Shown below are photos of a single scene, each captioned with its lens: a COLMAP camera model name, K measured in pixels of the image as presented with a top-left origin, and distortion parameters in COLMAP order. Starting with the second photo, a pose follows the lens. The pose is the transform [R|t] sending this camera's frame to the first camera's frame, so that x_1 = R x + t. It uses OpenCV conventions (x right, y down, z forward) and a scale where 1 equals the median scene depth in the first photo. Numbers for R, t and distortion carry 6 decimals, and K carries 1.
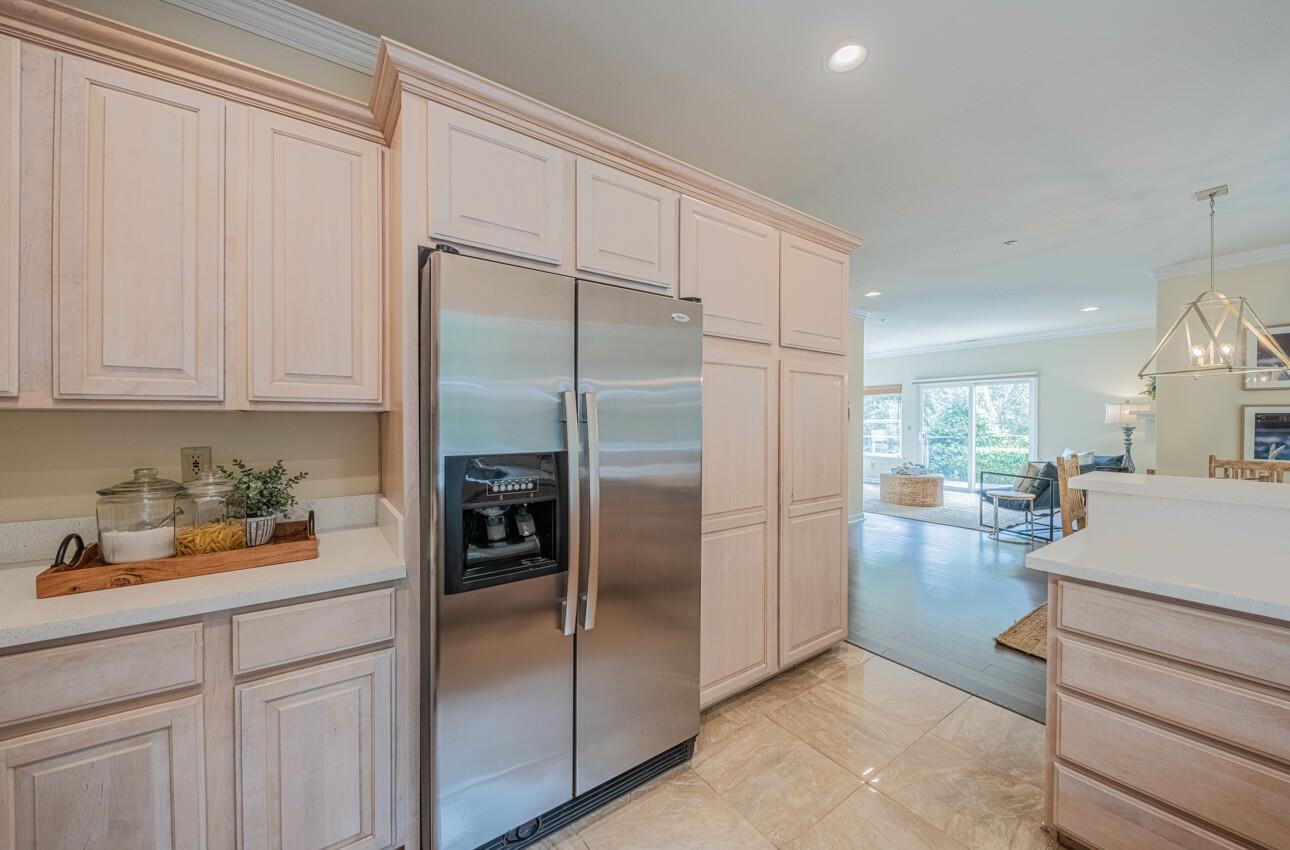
lens RADIAL K [[476.5, 0, 596.9], [0, 476.5, 425.7], [0, 0, 1]] dist [-0.002626, -0.000643]
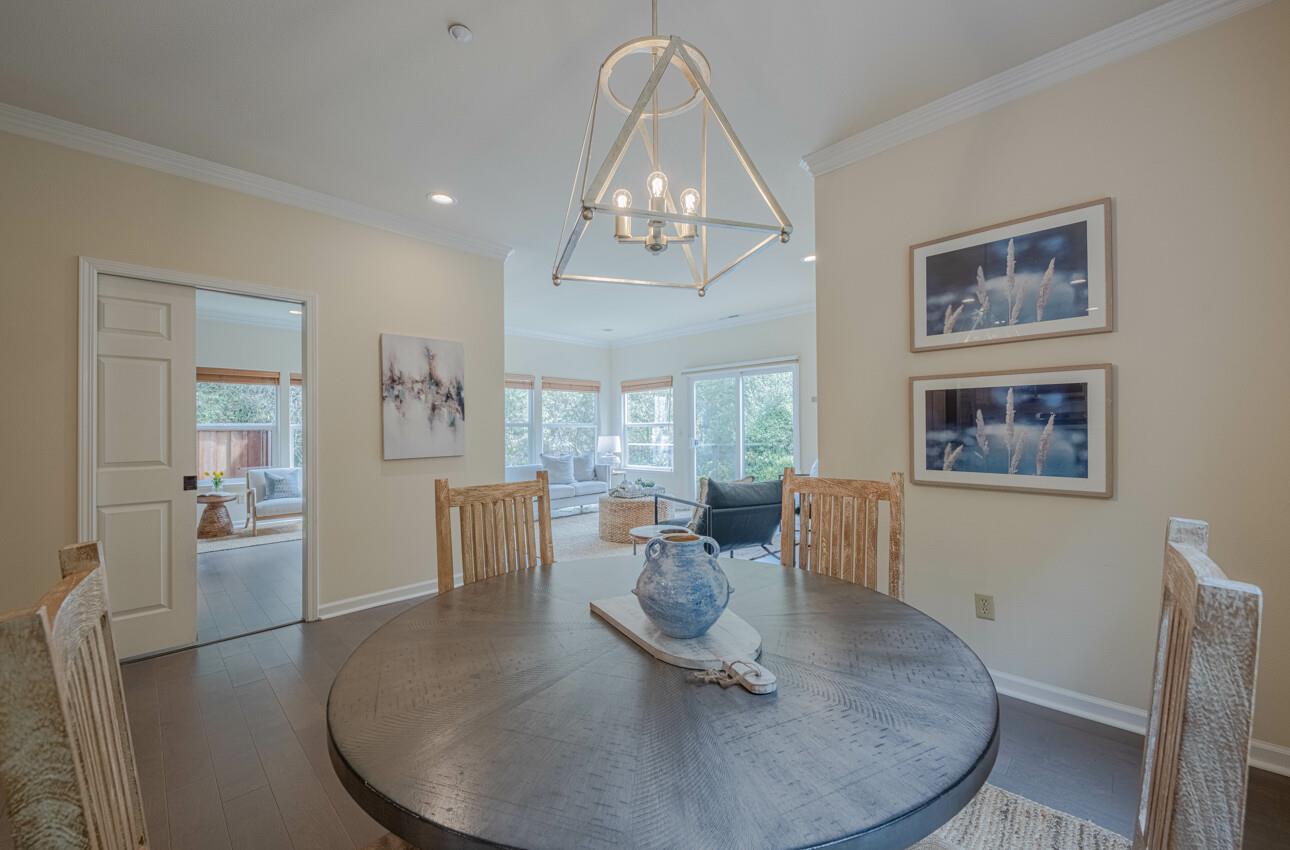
lens RADIAL K [[513.4, 0, 630.6], [0, 513.4, 424.8], [0, 0, 1]] dist [0.000937, -0.002146]
pose [[0.979875, -0.004992, 0.199549, 0.645228], [0.010088, 0.999648, -0.024529, 0.019088], [-0.199357, 0.026048, 0.979581, 0.323685]]
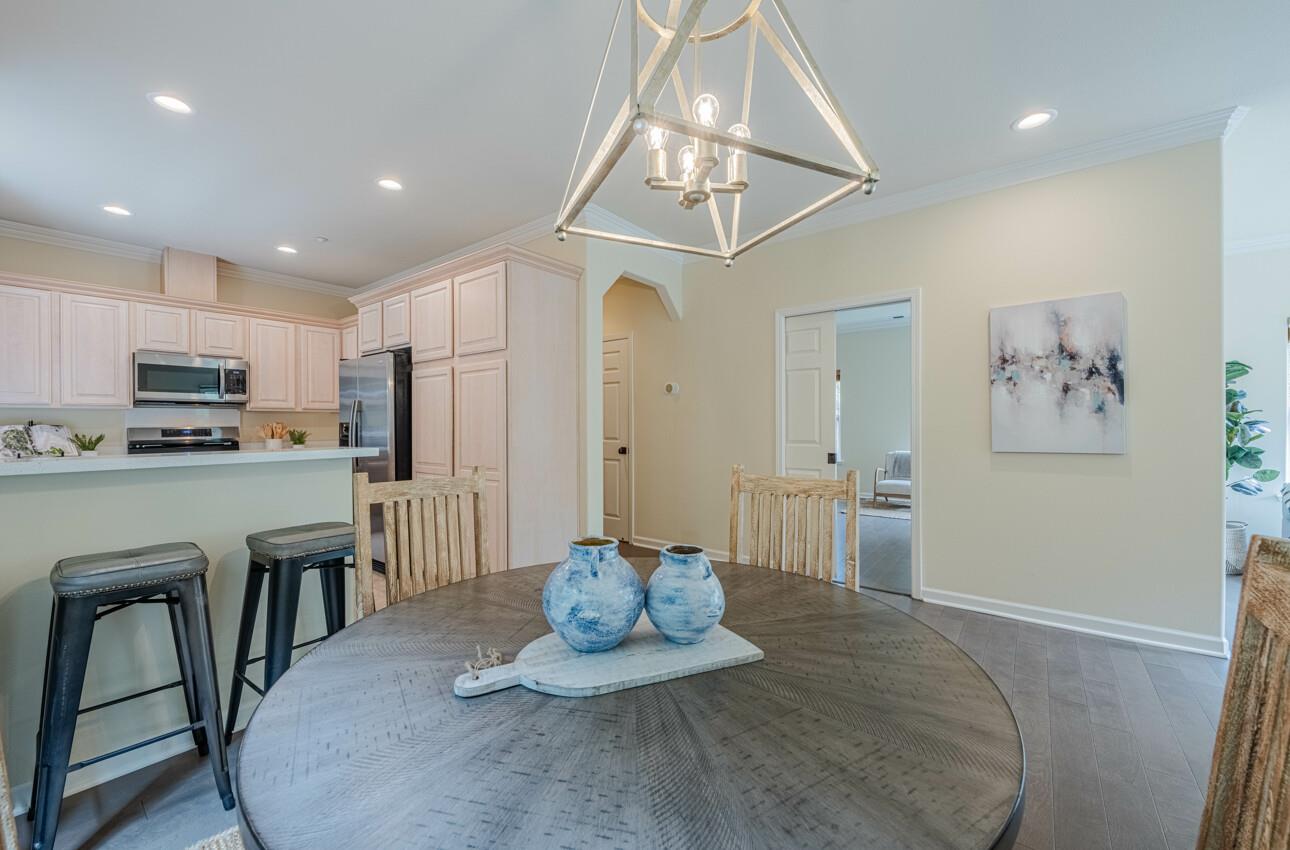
lens RADIAL K [[476.5, 0, 644.0], [0, 476.5, 429.3], [0, 0, 1]] dist [-0.002626, -0.000643]
pose [[0.303864, 0.009713, -0.952666, 0.856994], [-0.008559, 0.999936, 0.007465, 0.018417], [0.952677, 0.005885, 0.303928, 0.489161]]
